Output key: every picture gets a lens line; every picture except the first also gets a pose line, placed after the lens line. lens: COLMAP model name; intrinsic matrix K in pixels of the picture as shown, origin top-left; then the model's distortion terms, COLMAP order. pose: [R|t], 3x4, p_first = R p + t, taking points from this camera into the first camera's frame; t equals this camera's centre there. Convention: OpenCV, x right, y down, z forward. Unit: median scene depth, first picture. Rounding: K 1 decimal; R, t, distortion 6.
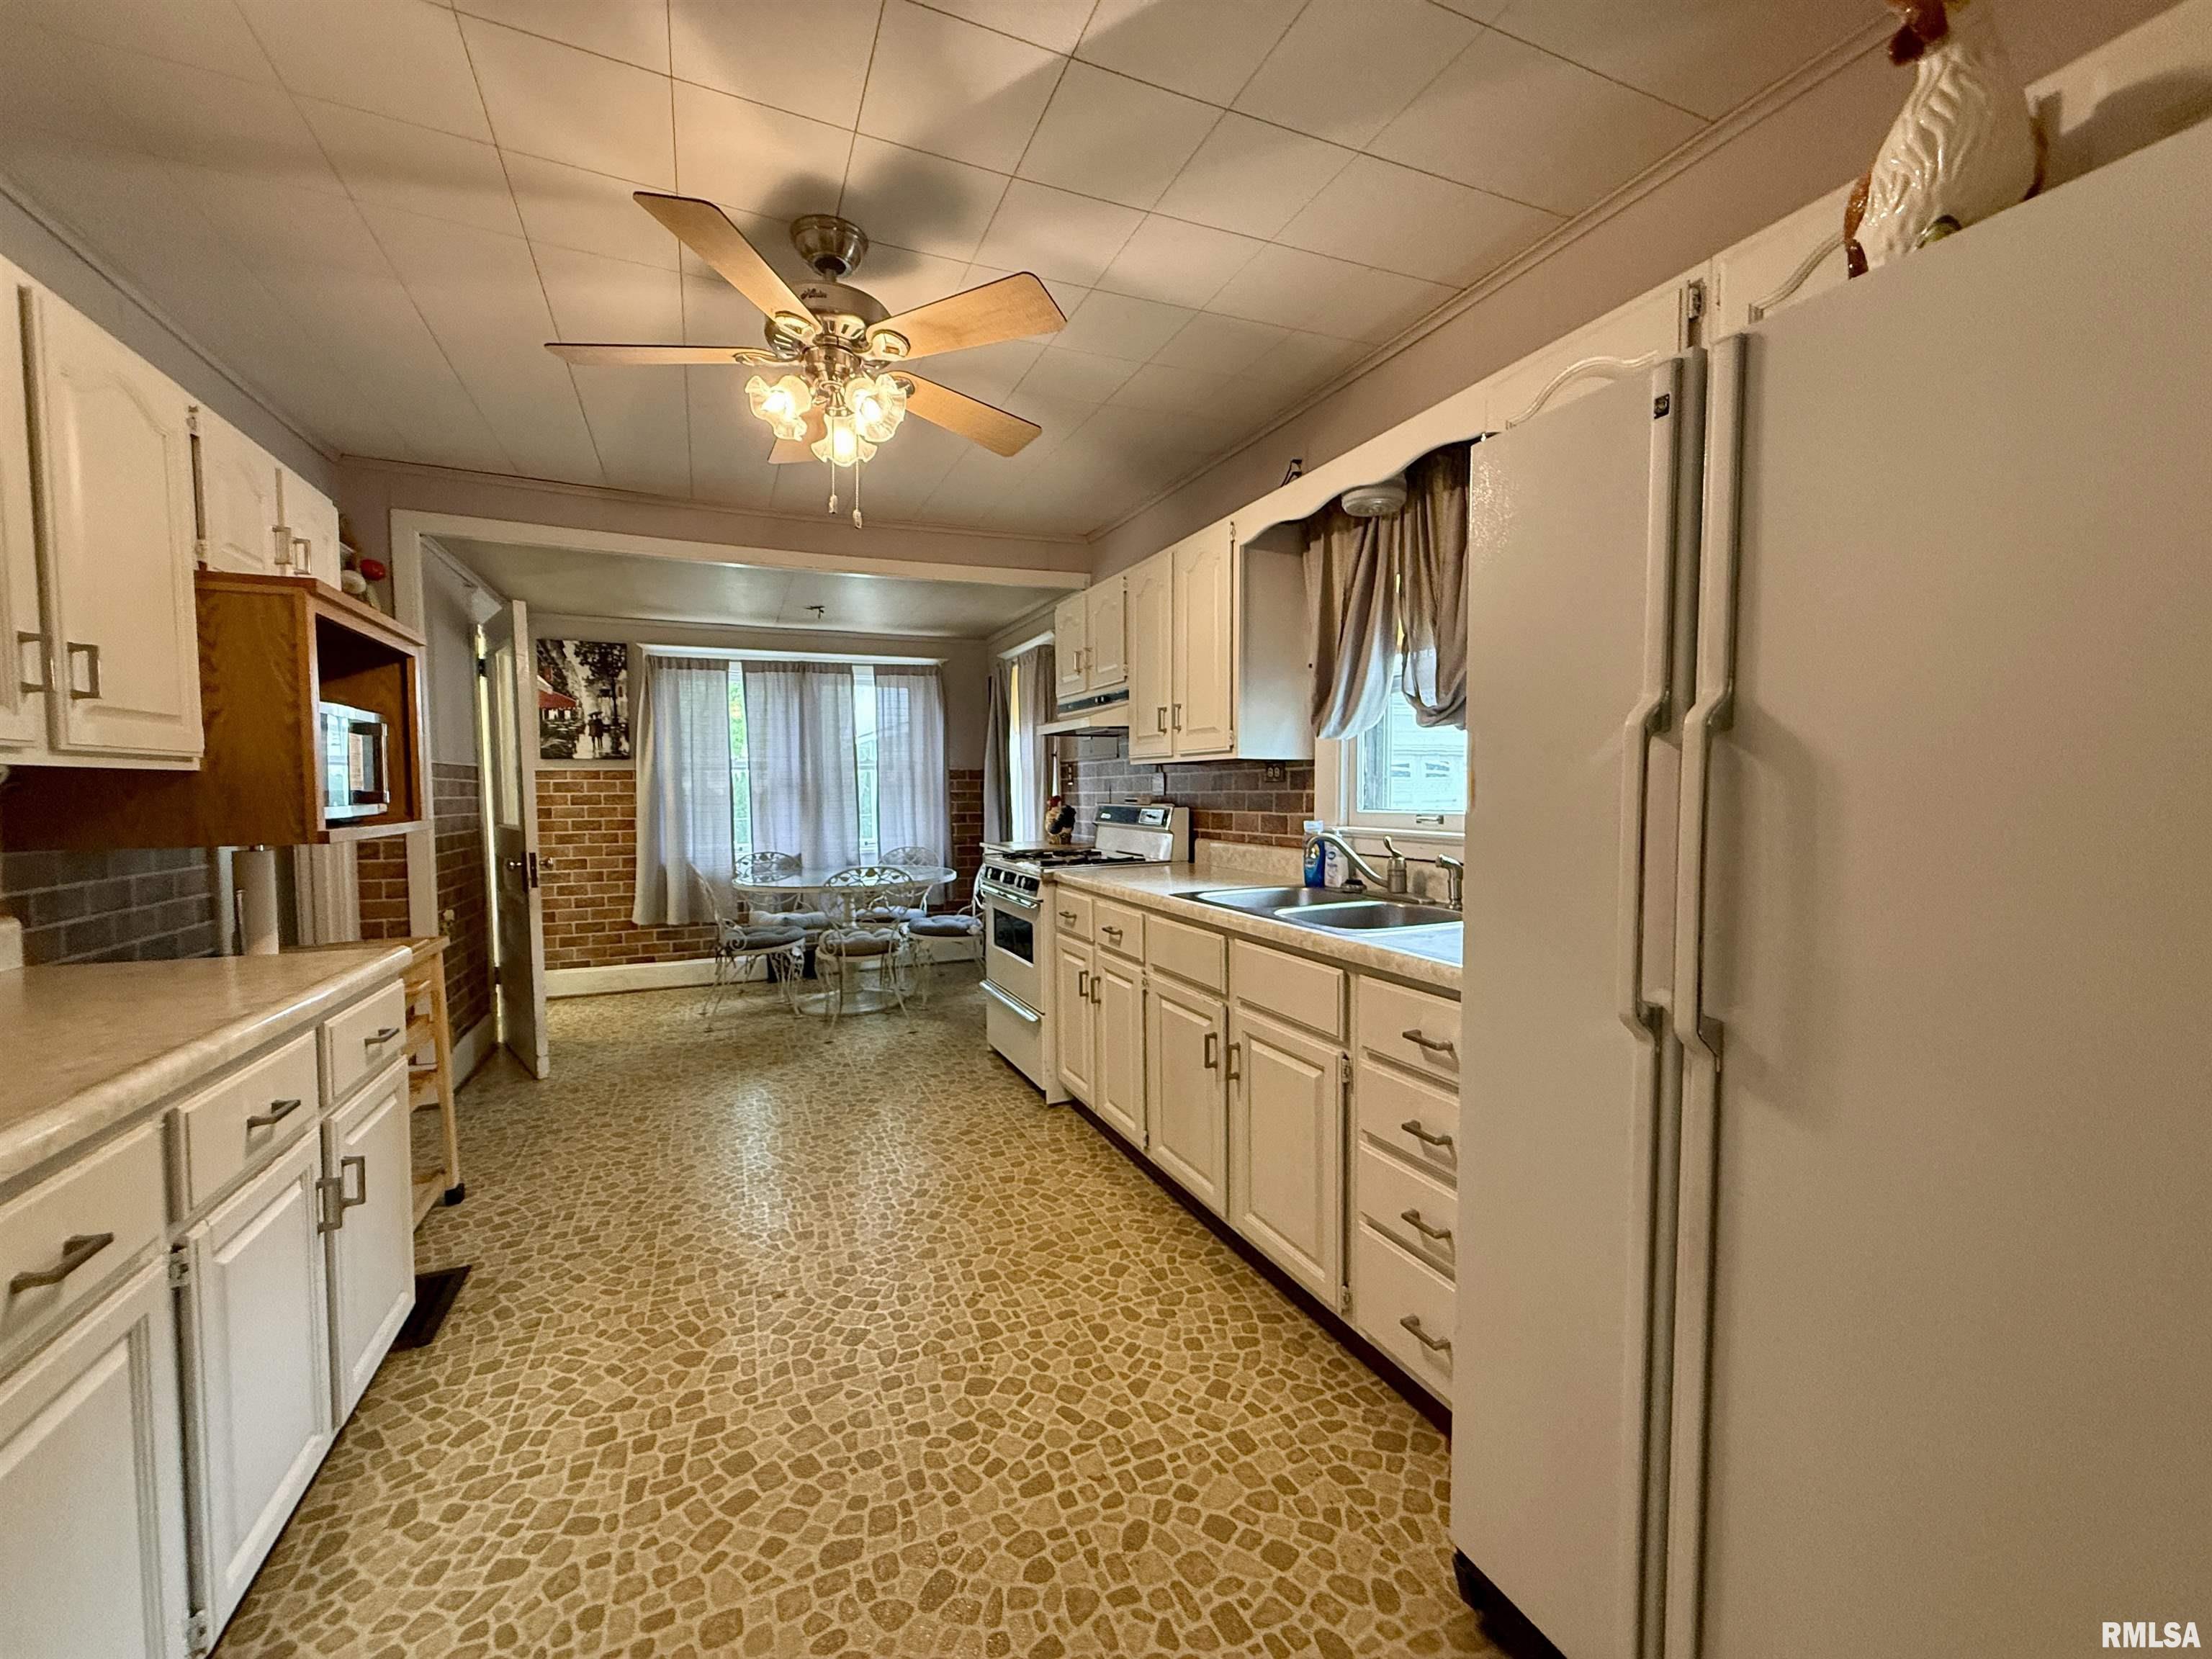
lens RADIAL K [[888.9, 0, 1100.6], [0, 888.9, 830.6], [0, 0, 1]] dist [-0.003089, 0.000635]
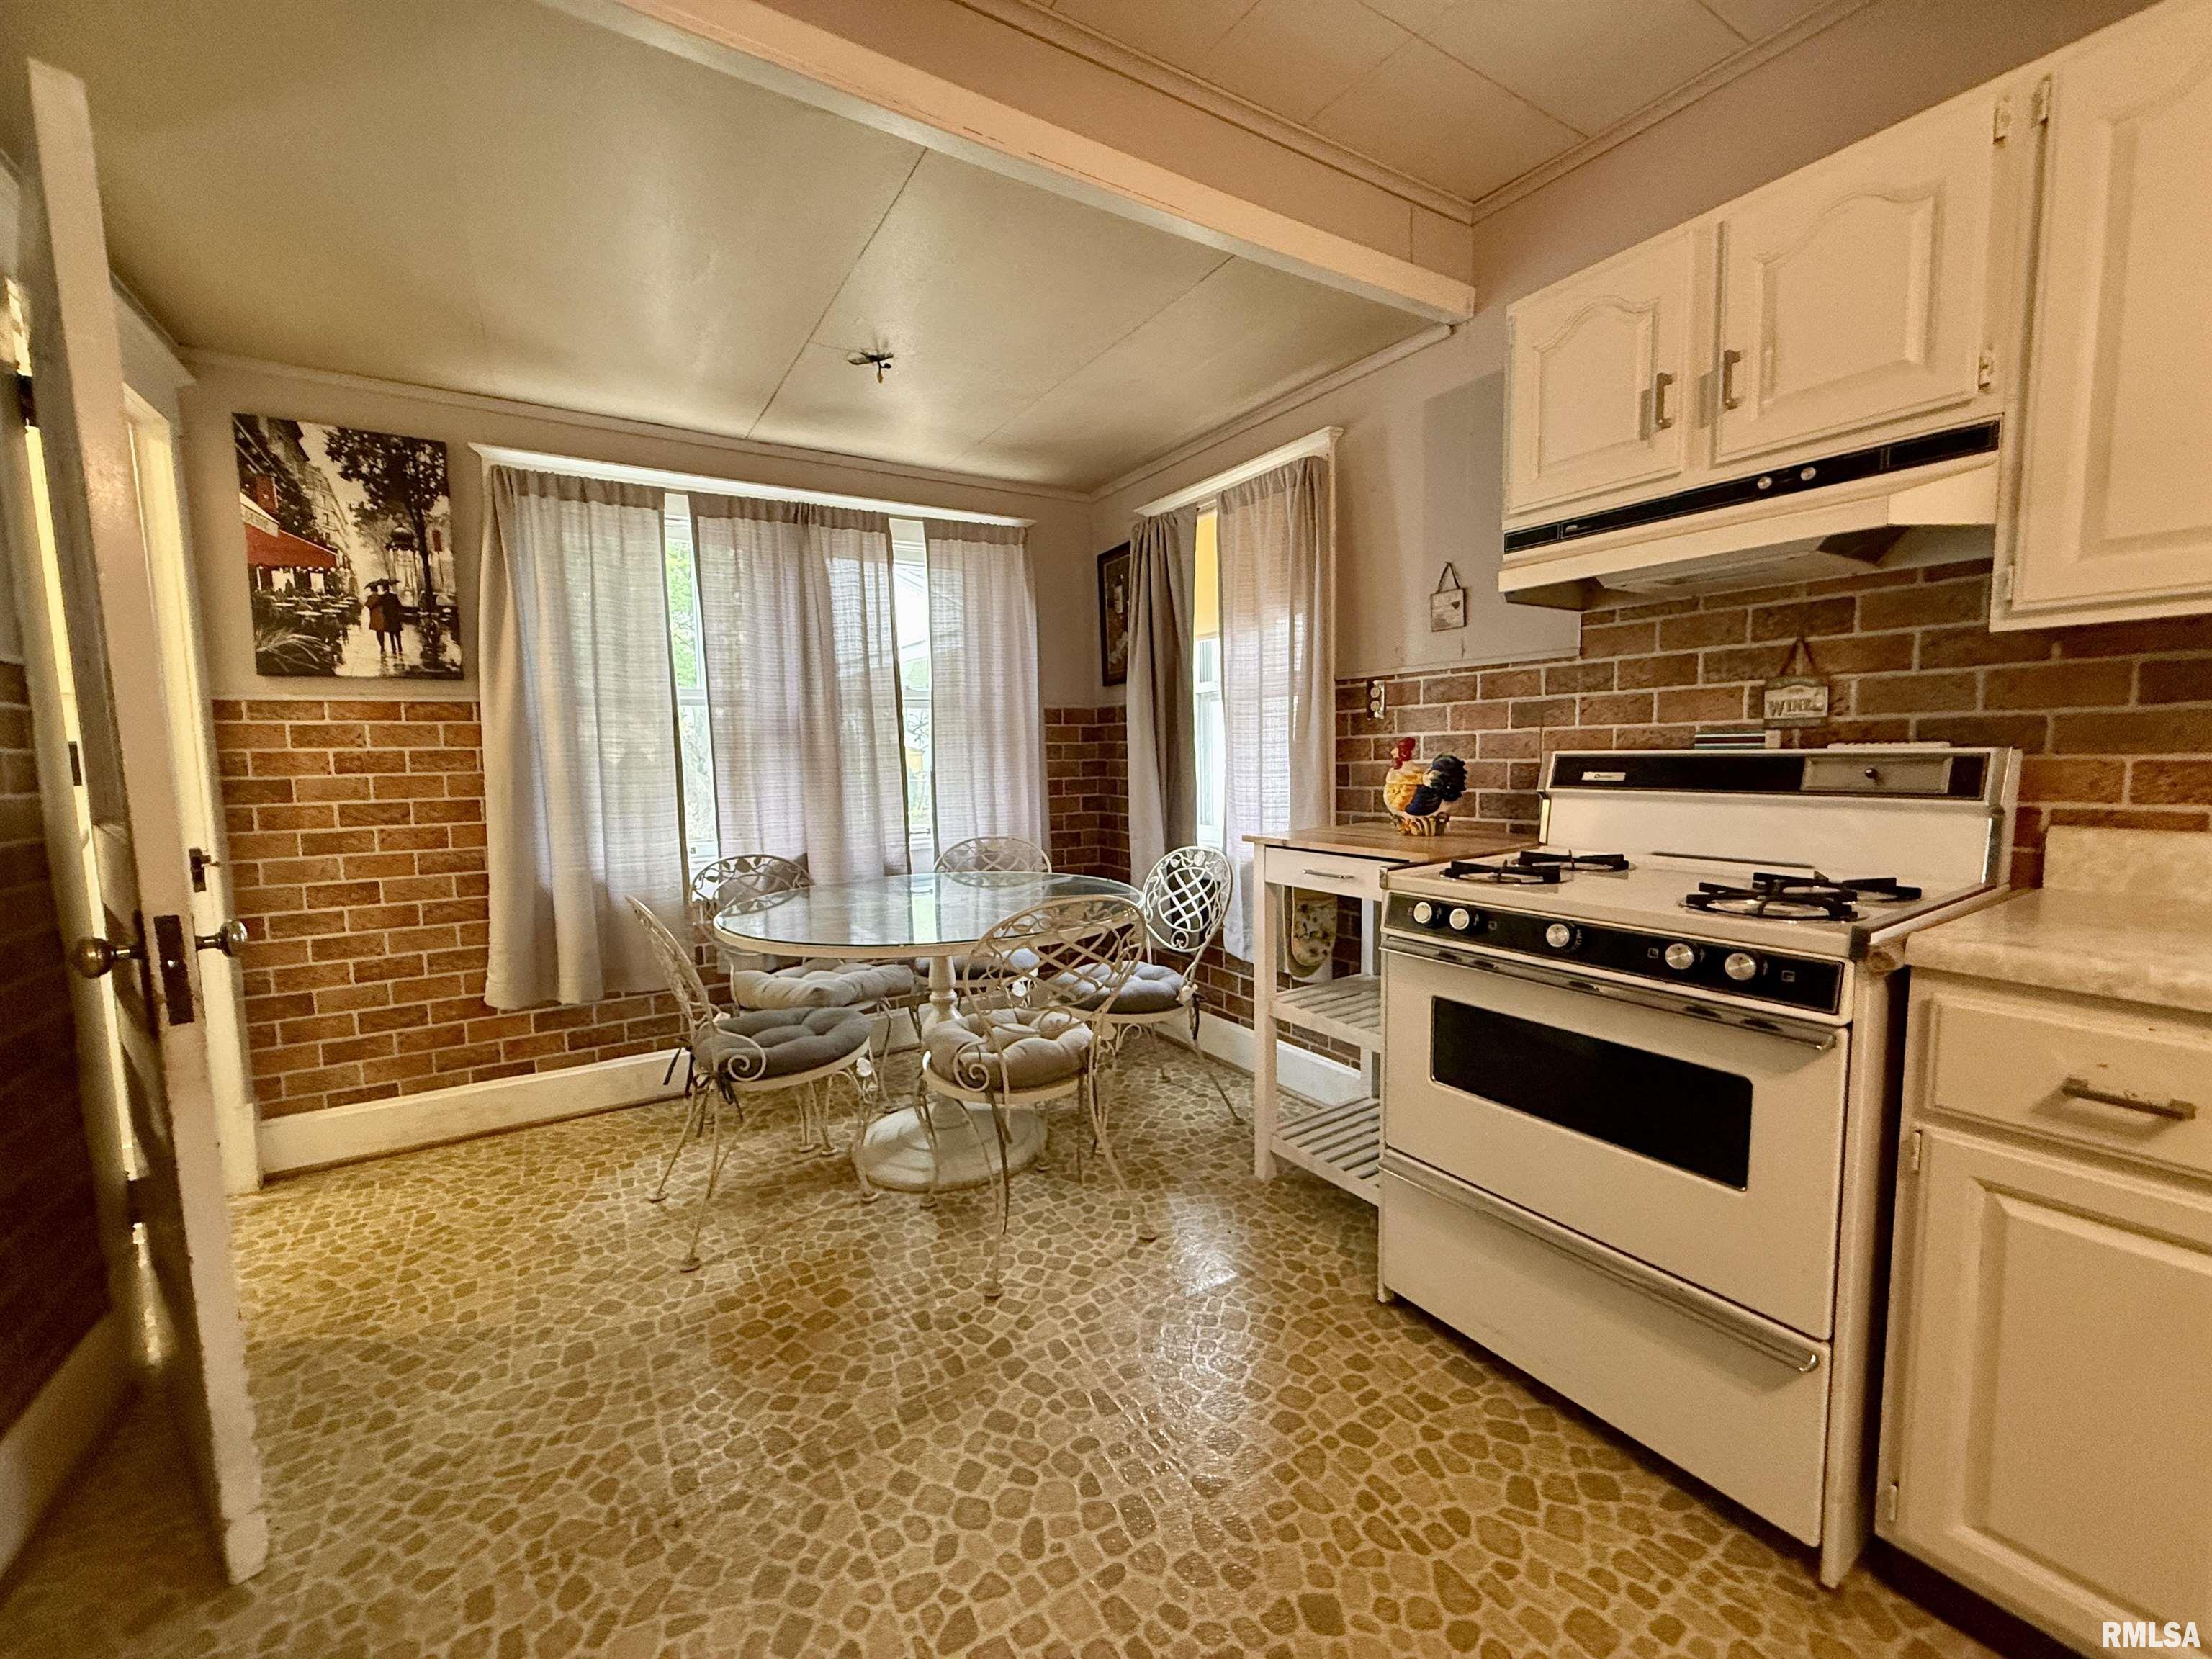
lens RADIAL K [[888.9, 0, 1107.5], [0, 888.9, 831.9], [0, 0, 1]] dist [-0.003089, 0.000635]
pose [[0.988342, -0.023574, 0.150412, -0.256646], [0.017789, 0.999054, 0.039690, -0.008490], [-0.151205, -0.036551, 0.987826, 0.461958]]
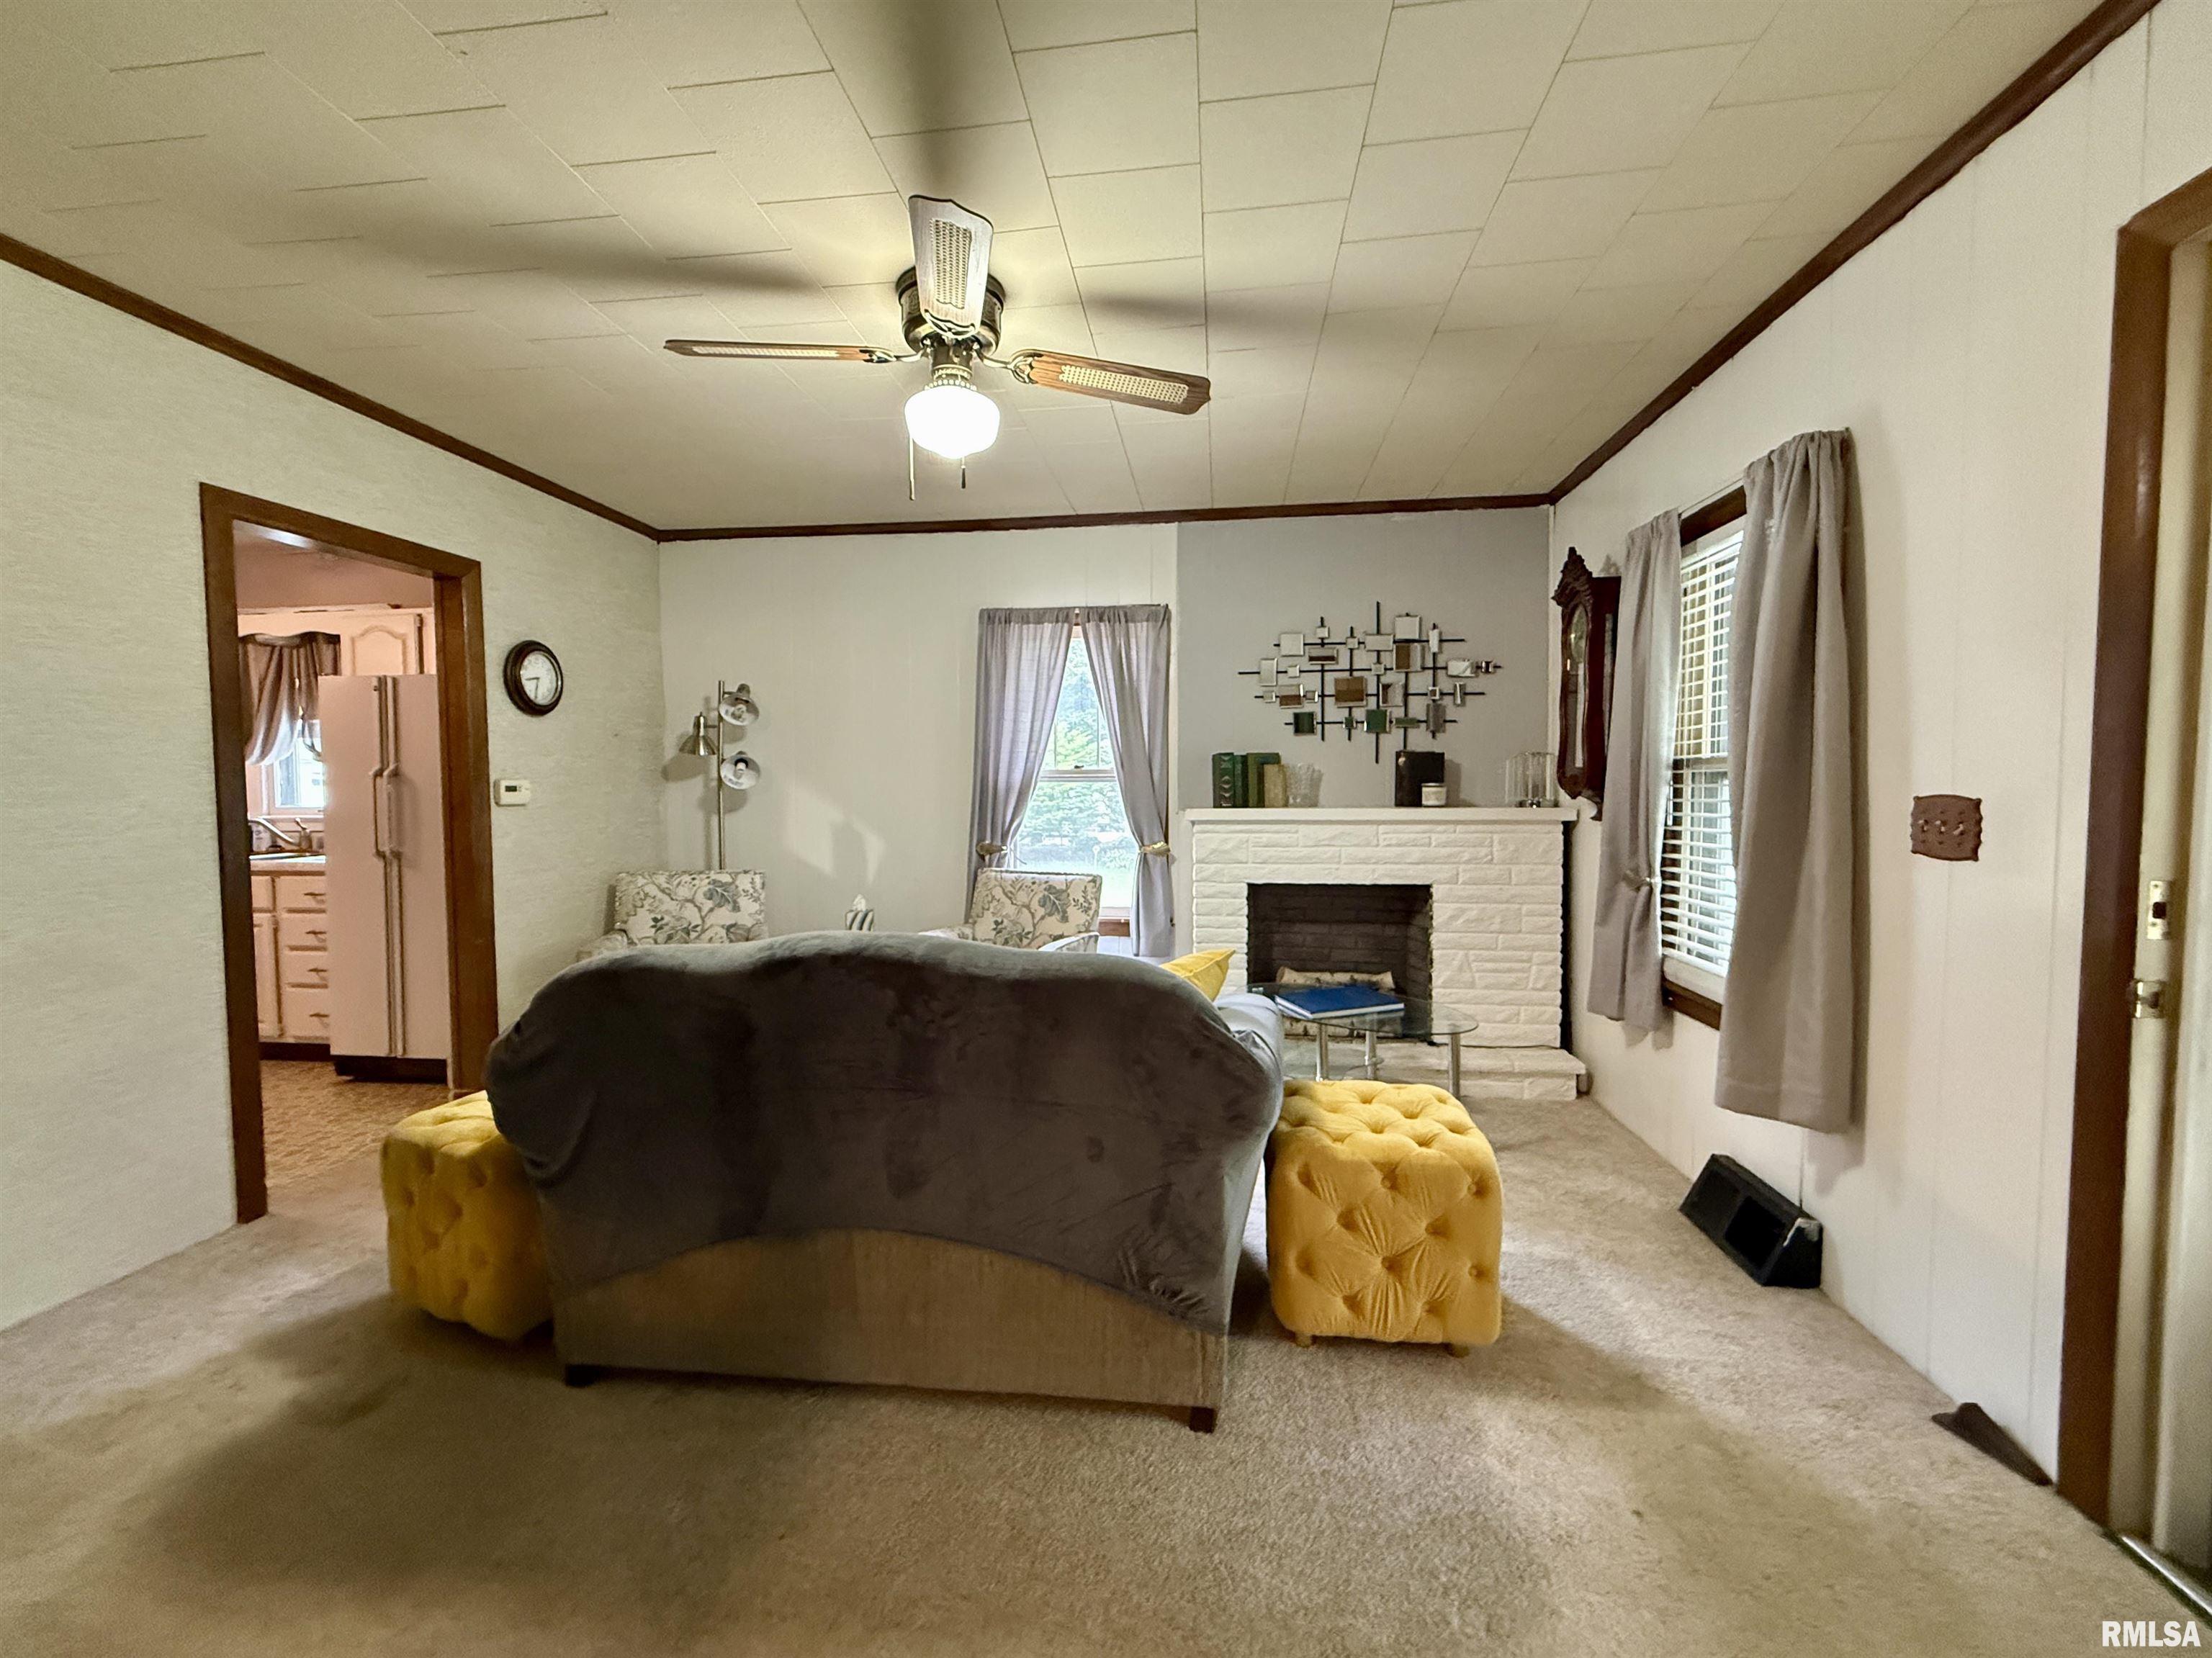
lens RADIAL K [[888.8, 0, 1086.8], [0, 888.8, 825.2], [0, 0, 1]] dist [-0.003089, 0.000635]
pose [[0.524166, -0.031073, 0.851049, -0.186596], [0.043979, 0.998988, 0.009388, 0.035743], [-0.850479, 0.032508, 0.525003, -0.657626]]
